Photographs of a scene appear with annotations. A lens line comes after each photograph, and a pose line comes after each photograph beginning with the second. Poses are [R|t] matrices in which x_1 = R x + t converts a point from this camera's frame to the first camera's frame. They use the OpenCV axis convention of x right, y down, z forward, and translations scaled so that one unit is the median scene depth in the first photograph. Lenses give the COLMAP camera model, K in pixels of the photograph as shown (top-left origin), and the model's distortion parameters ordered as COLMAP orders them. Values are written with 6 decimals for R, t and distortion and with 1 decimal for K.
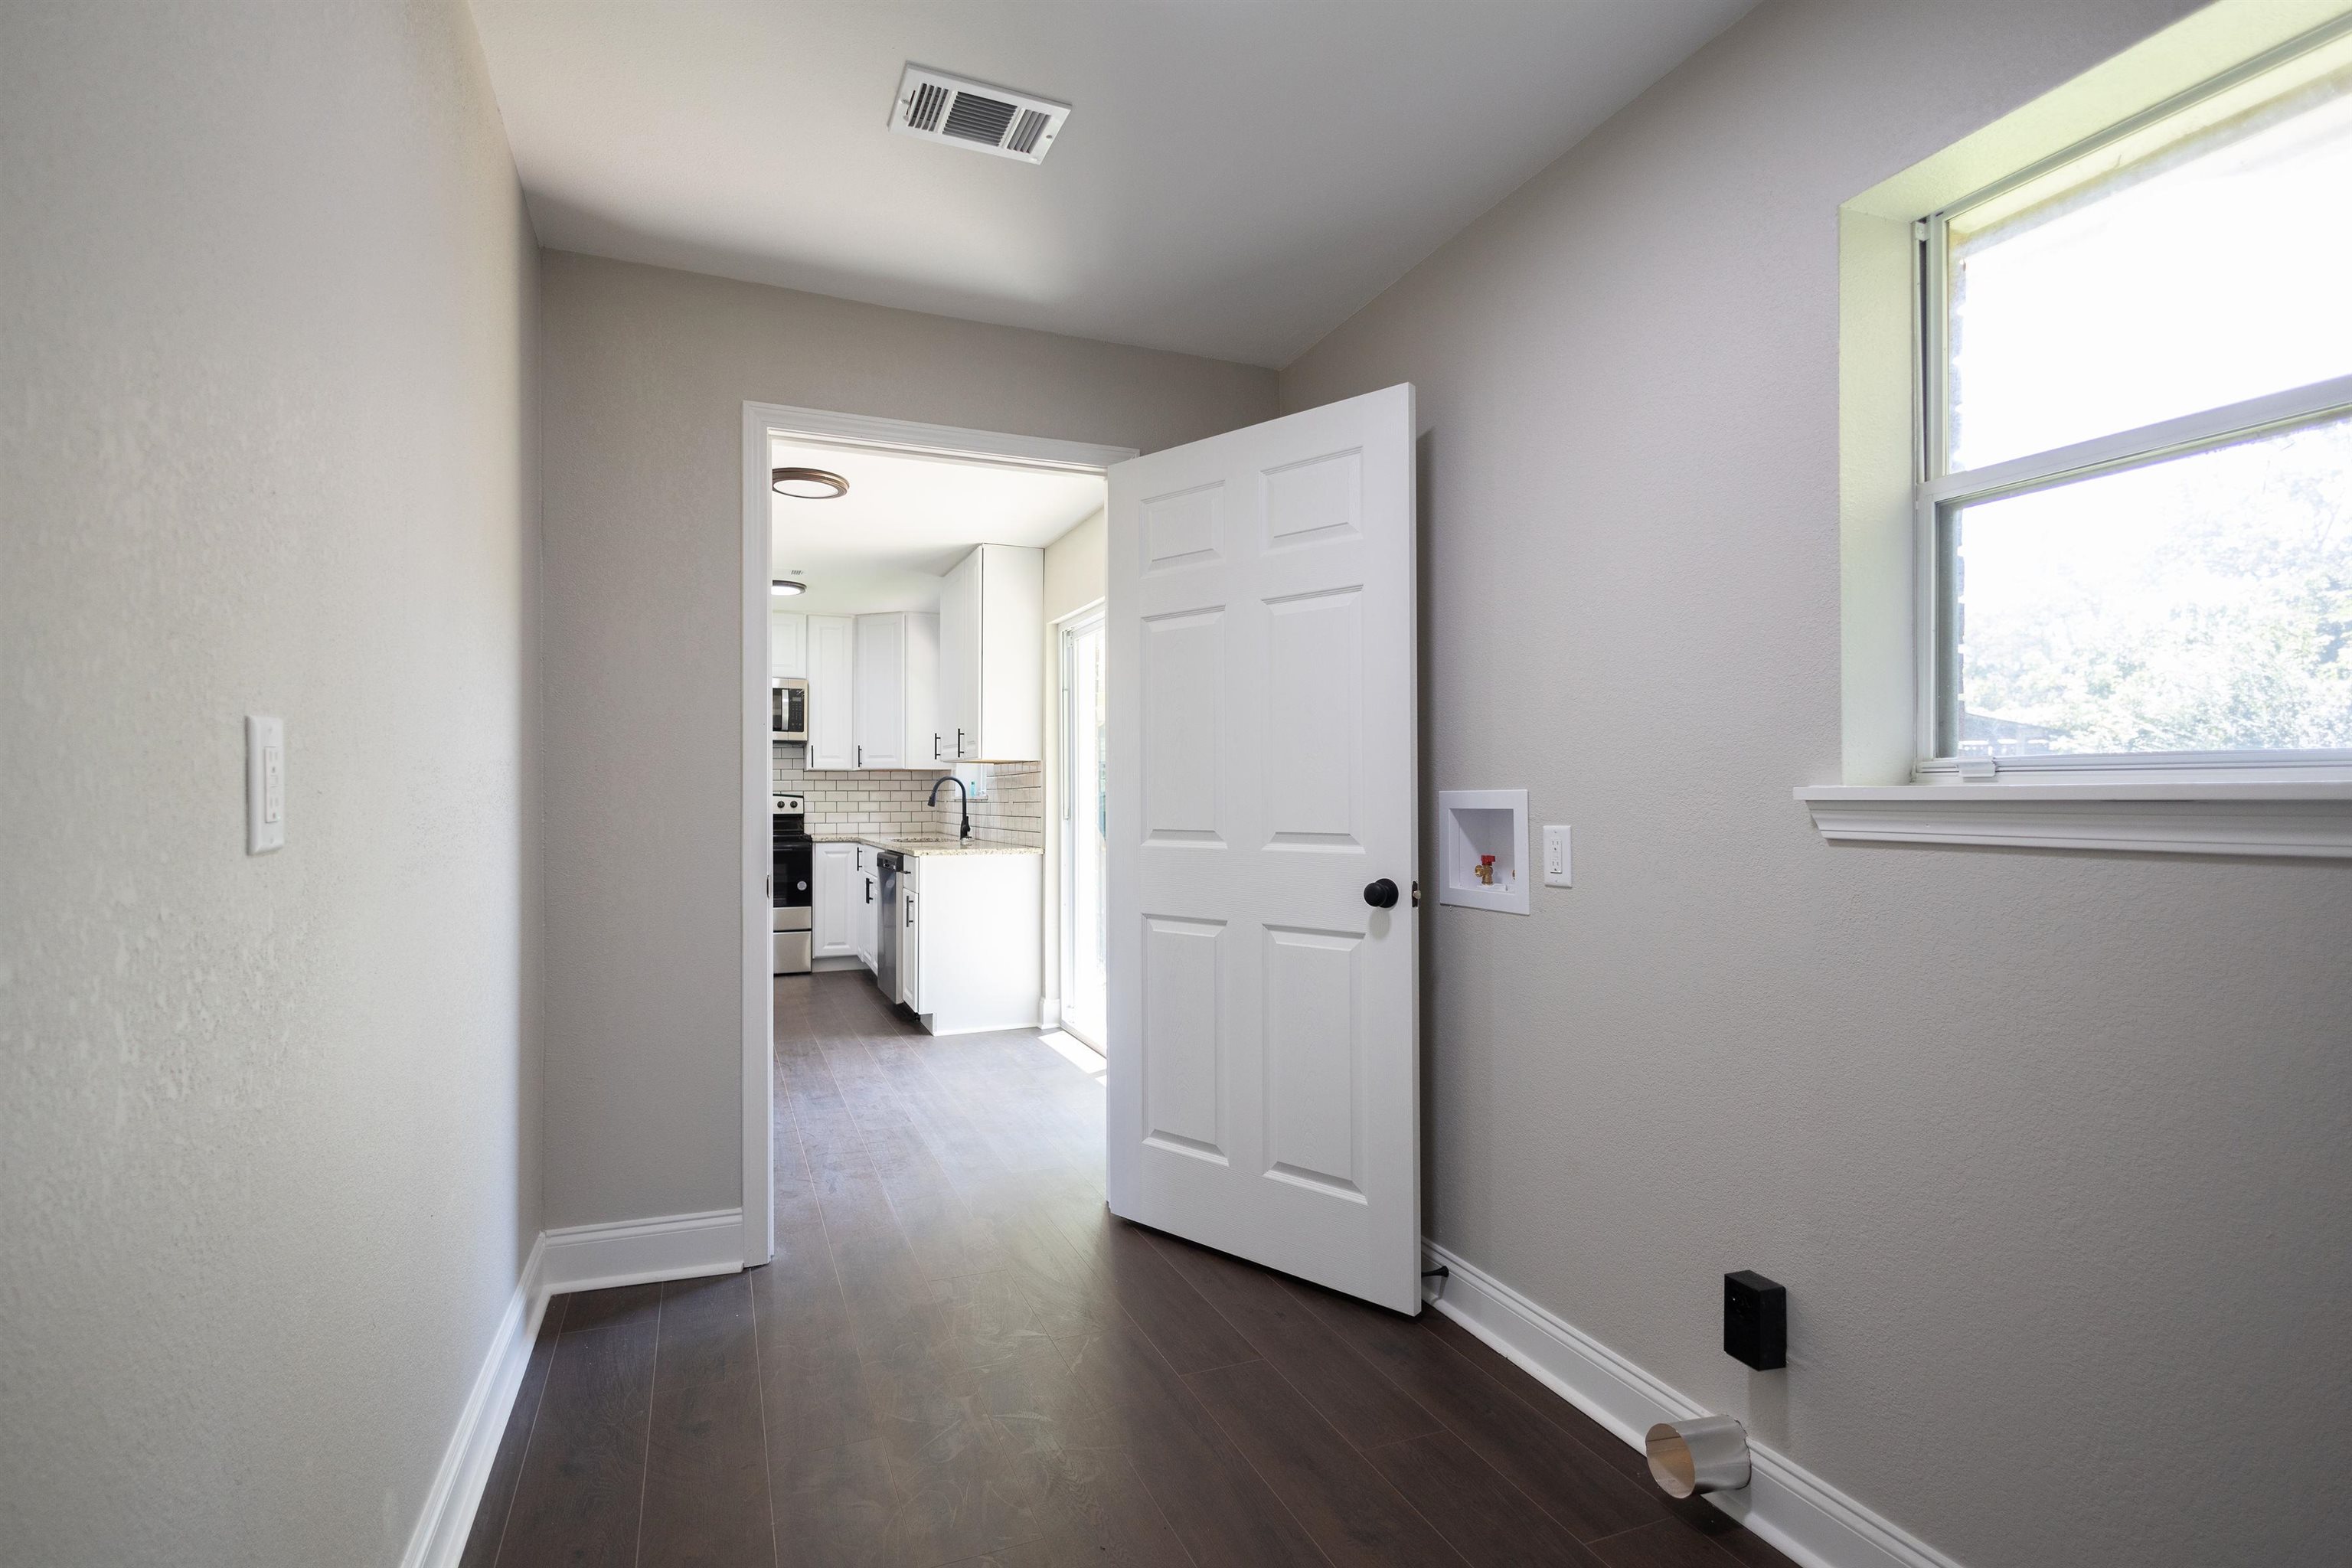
lens RADIAL K [[1081.1, 0, 1154.4], [0, 1081.1, 787.0], [0, 0, 1]] dist [0.012651, -0.001672]
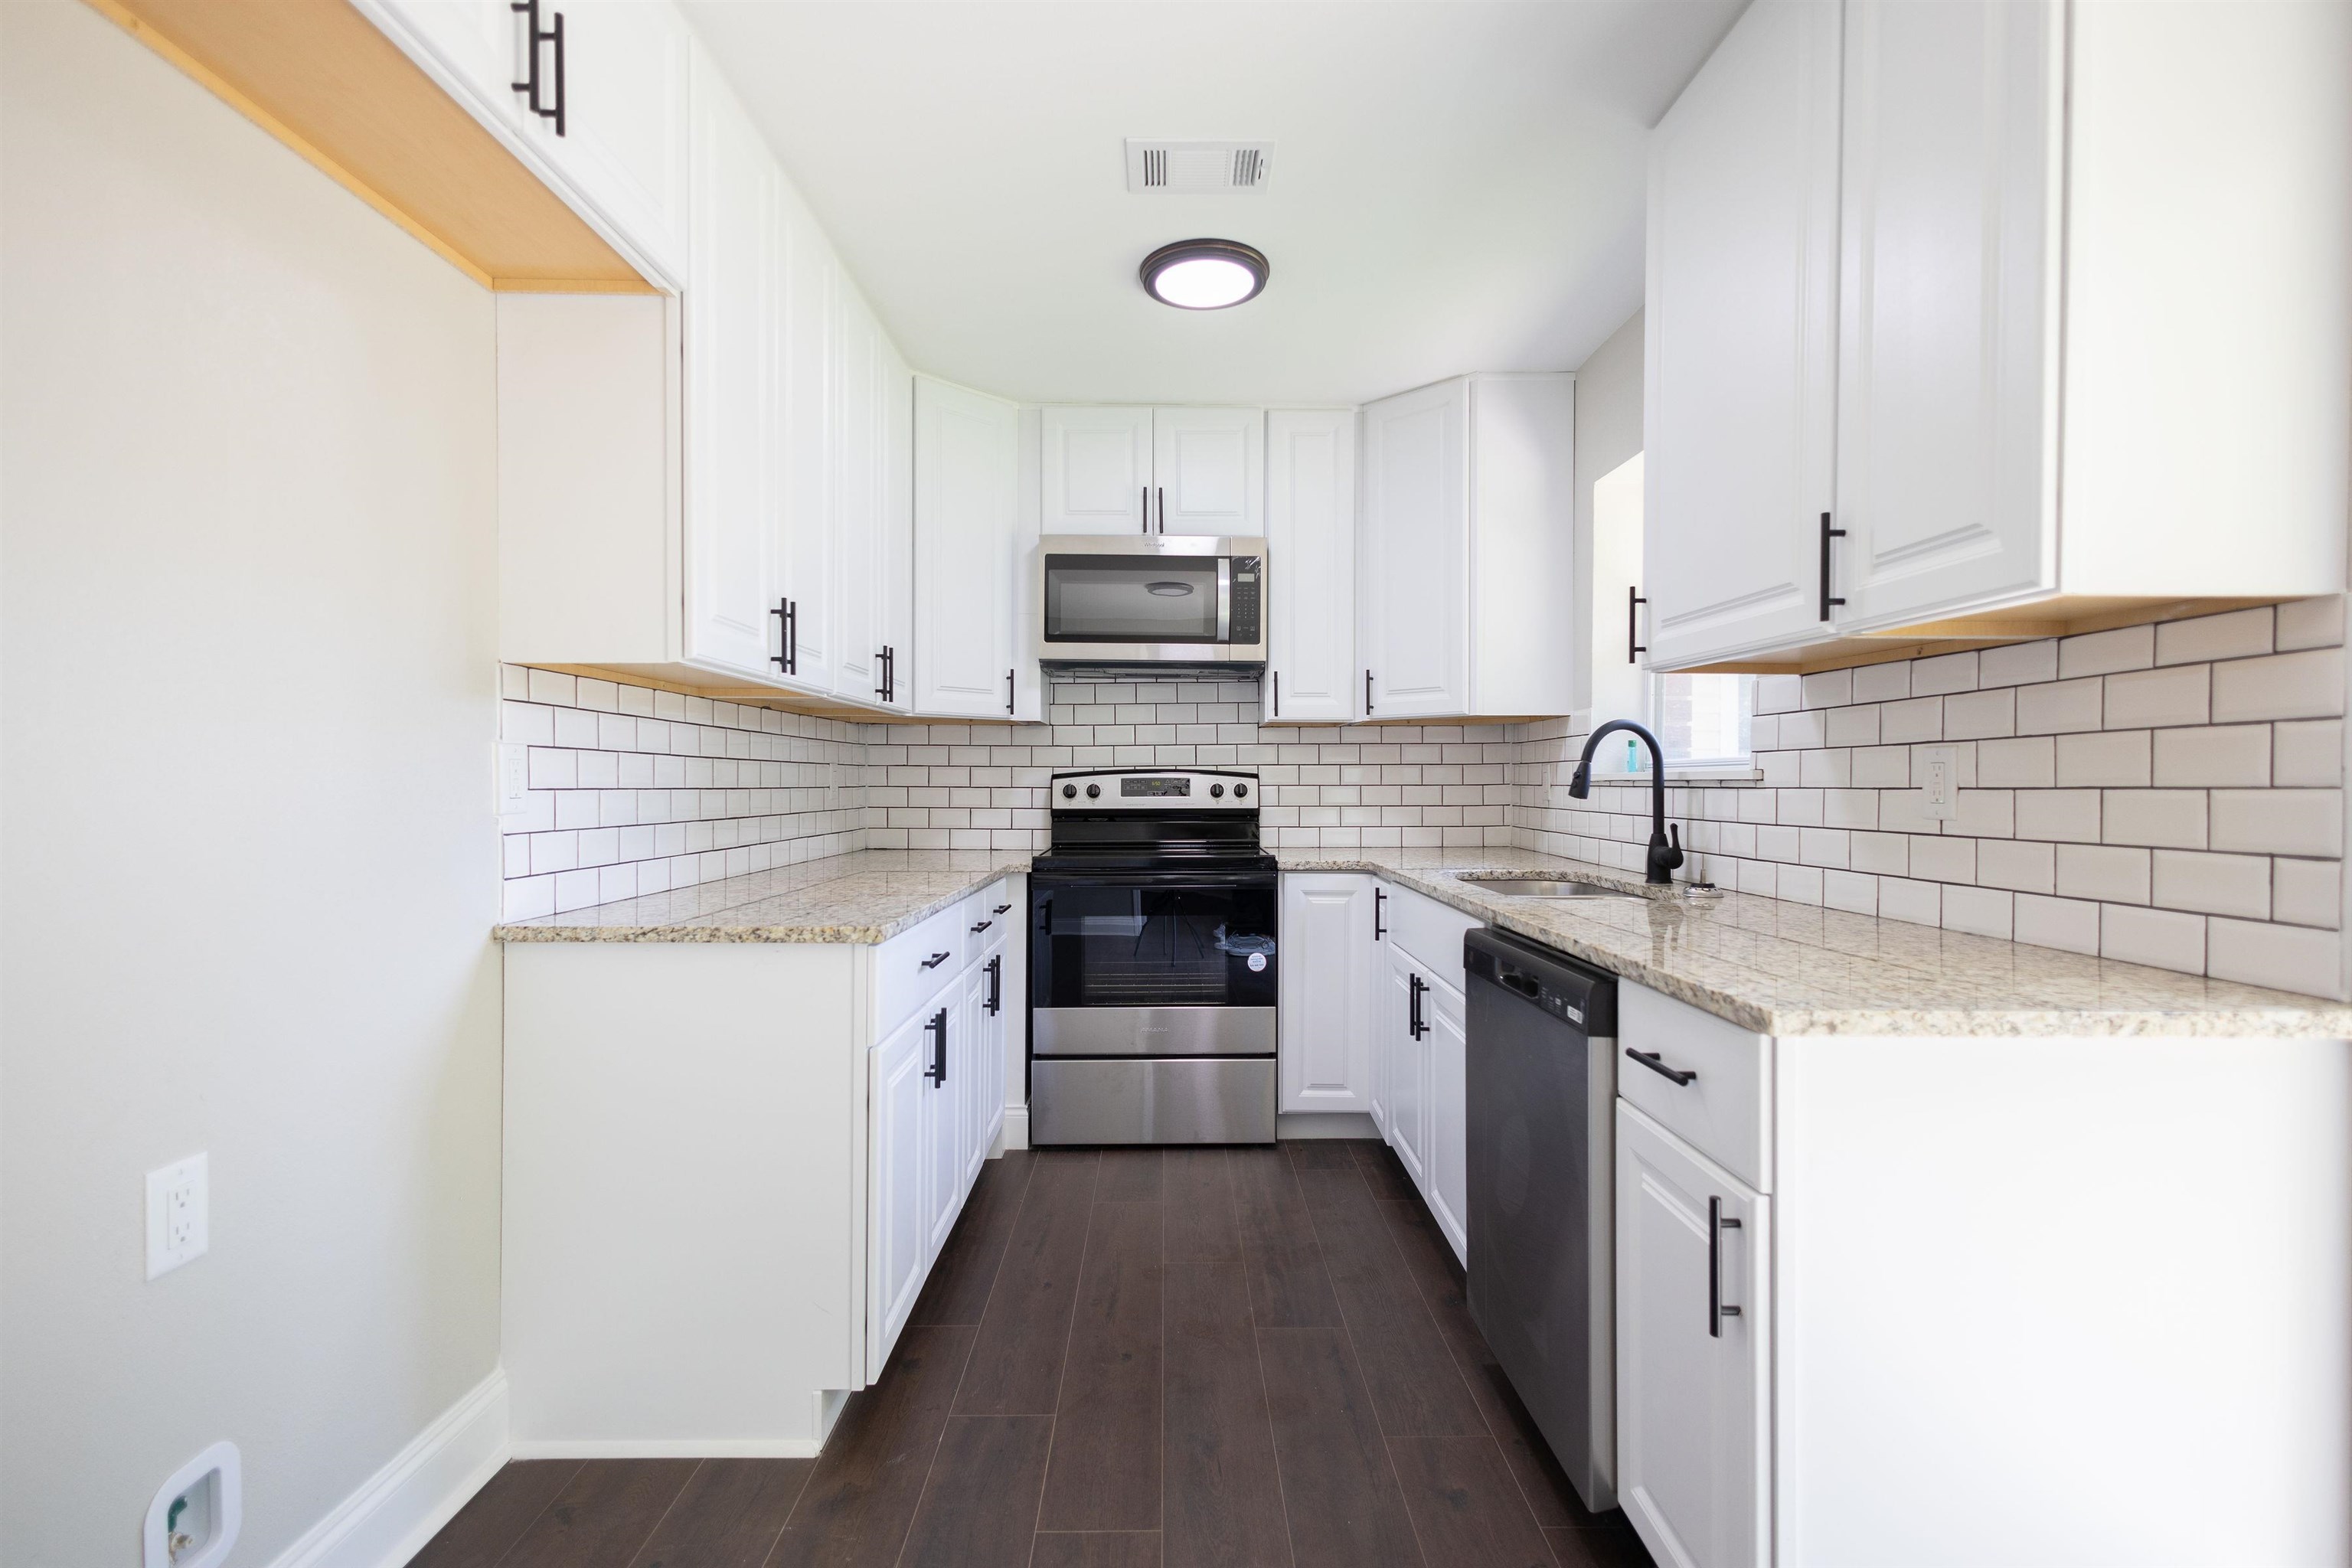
lens RADIAL K [[1081.1, 0, 1181.8], [0, 1081.1, 790.6], [0, 0, 1]] dist [0.012651, -0.001672]
pose [[0.930968, 0.004375, -0.365074, -0.177111], [0.001703, 0.999865, 0.016325, 0.007836], [0.365096, -0.015819, 0.930836, 0.528422]]
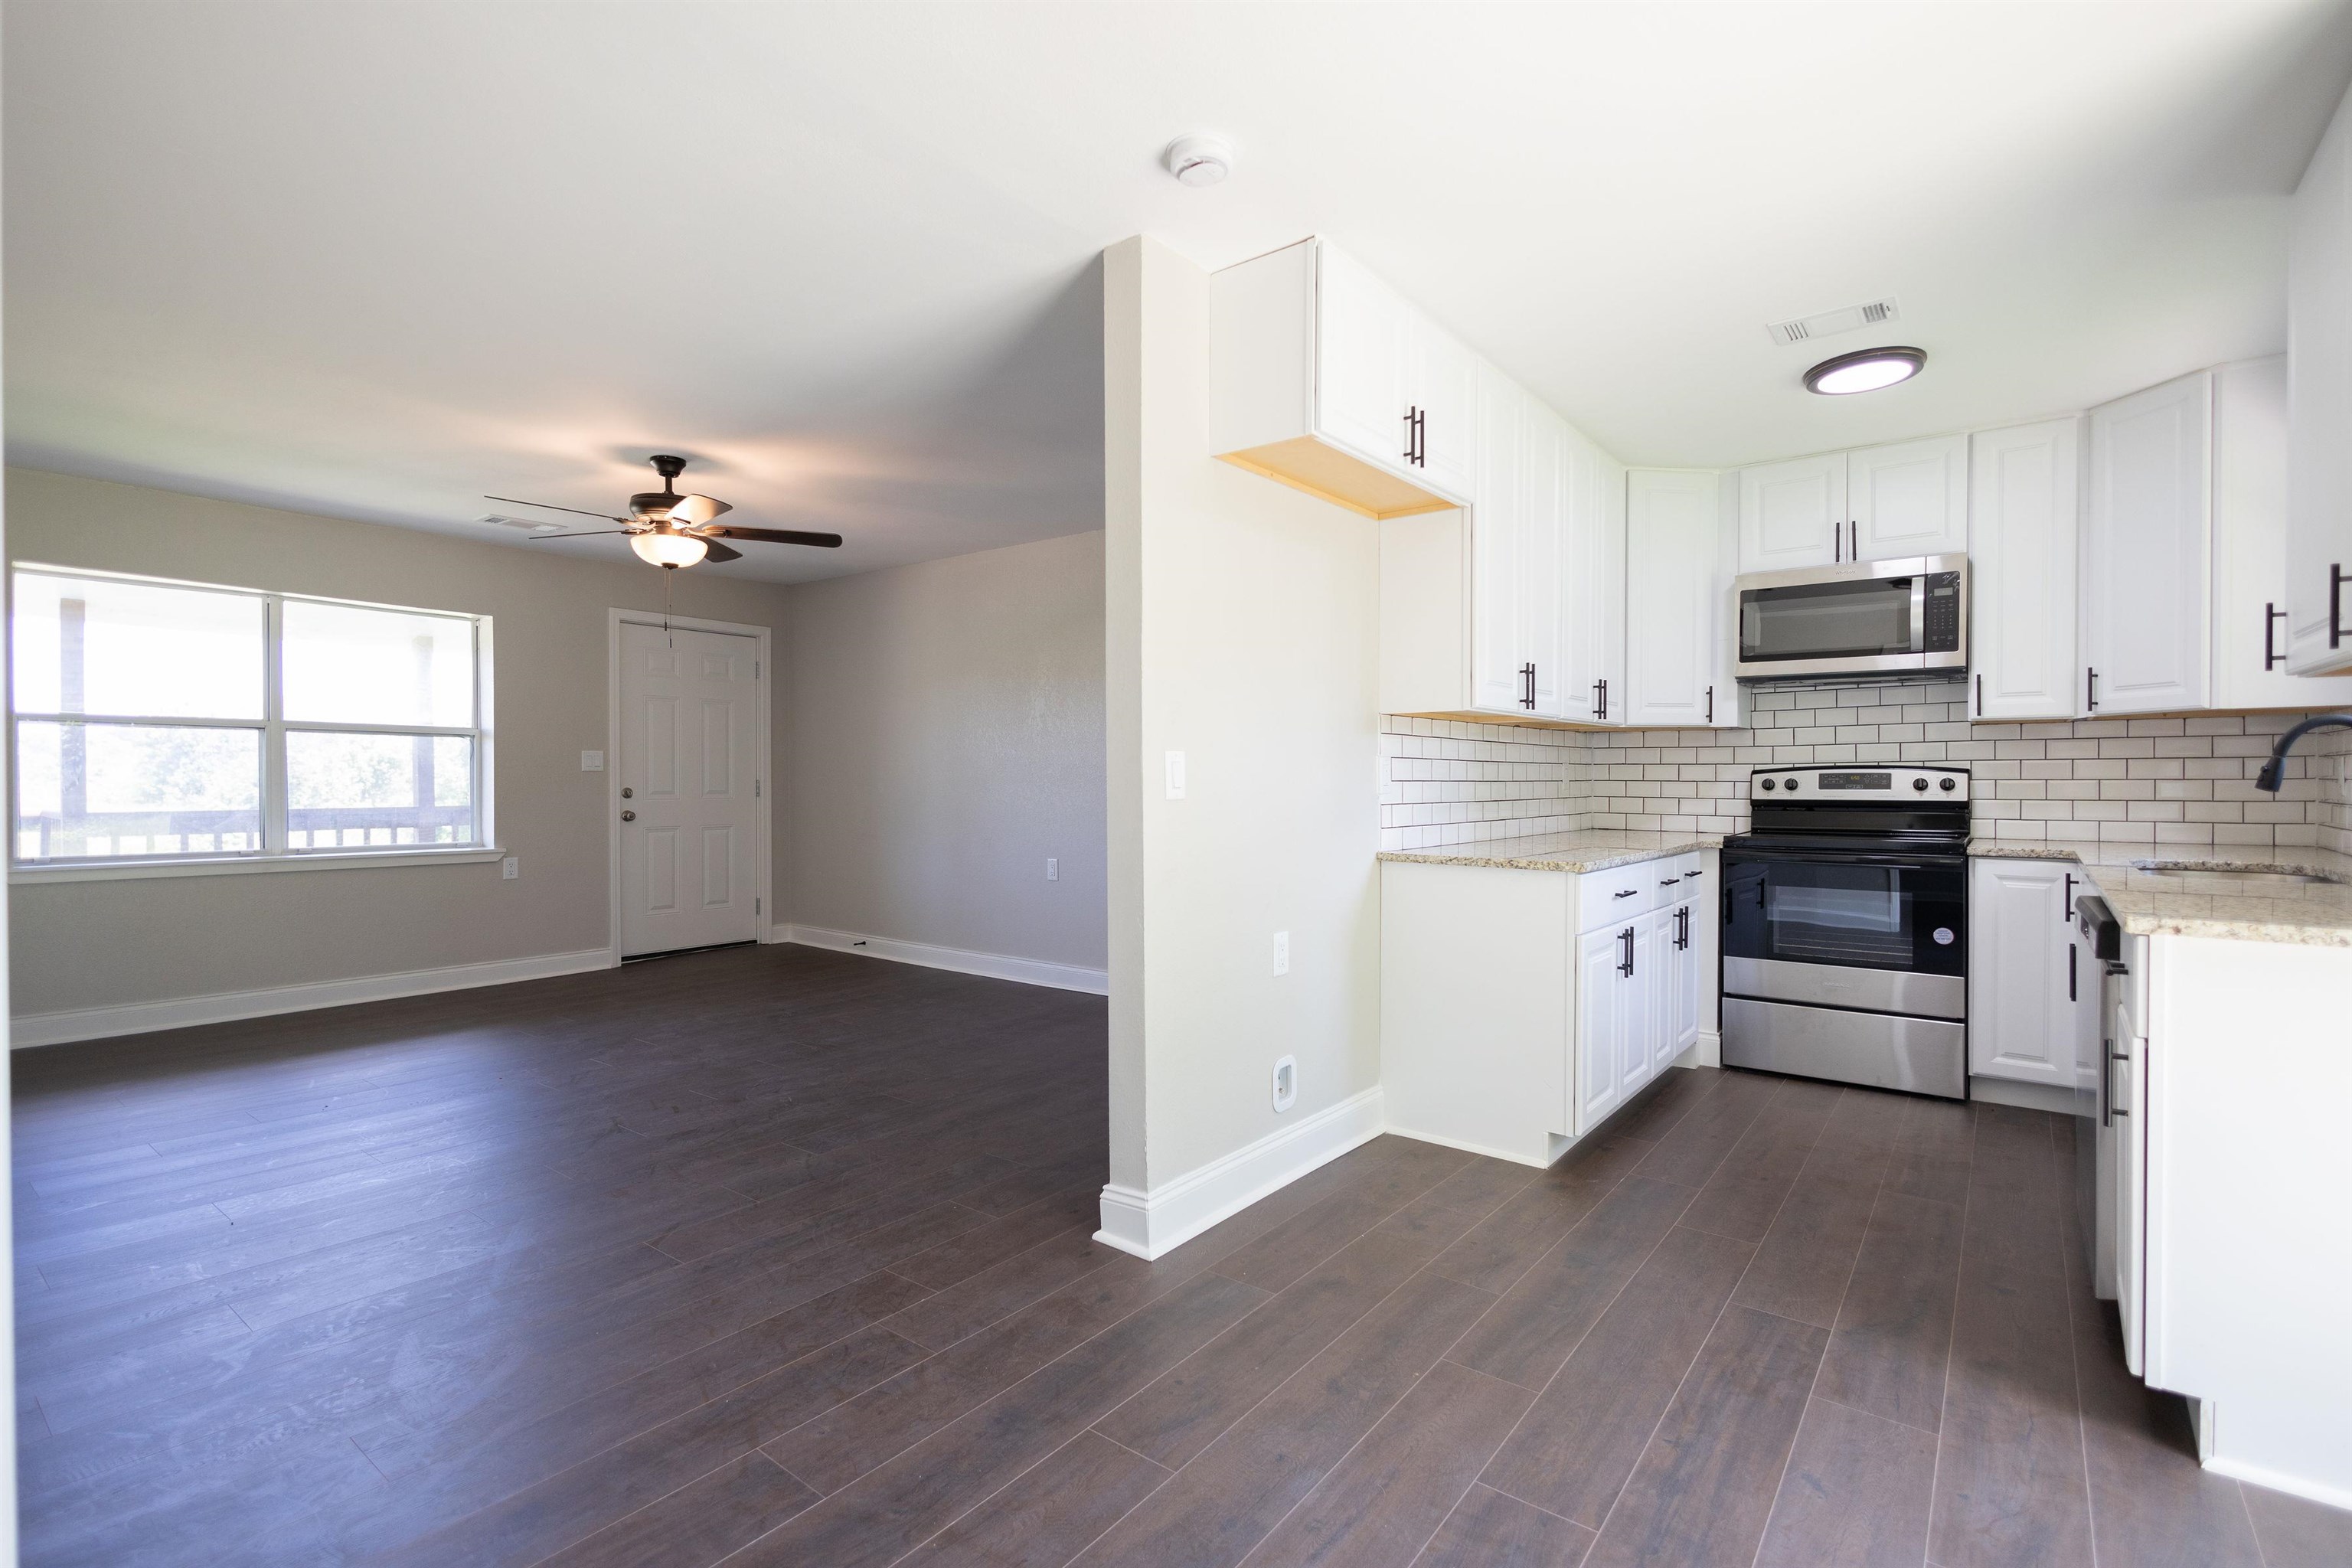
lens RADIAL K [[1081.1, 0, 1172.1], [0, 1081.1, 783.4], [0, 0, 1]] dist [0.012651, -0.001672]
pose [[0.498324, 0.005412, -0.866974, -0.047729], [0.007801, 0.999912, 0.010725, 0.006693], [0.866956, -0.012108, 0.498238, 0.387508]]
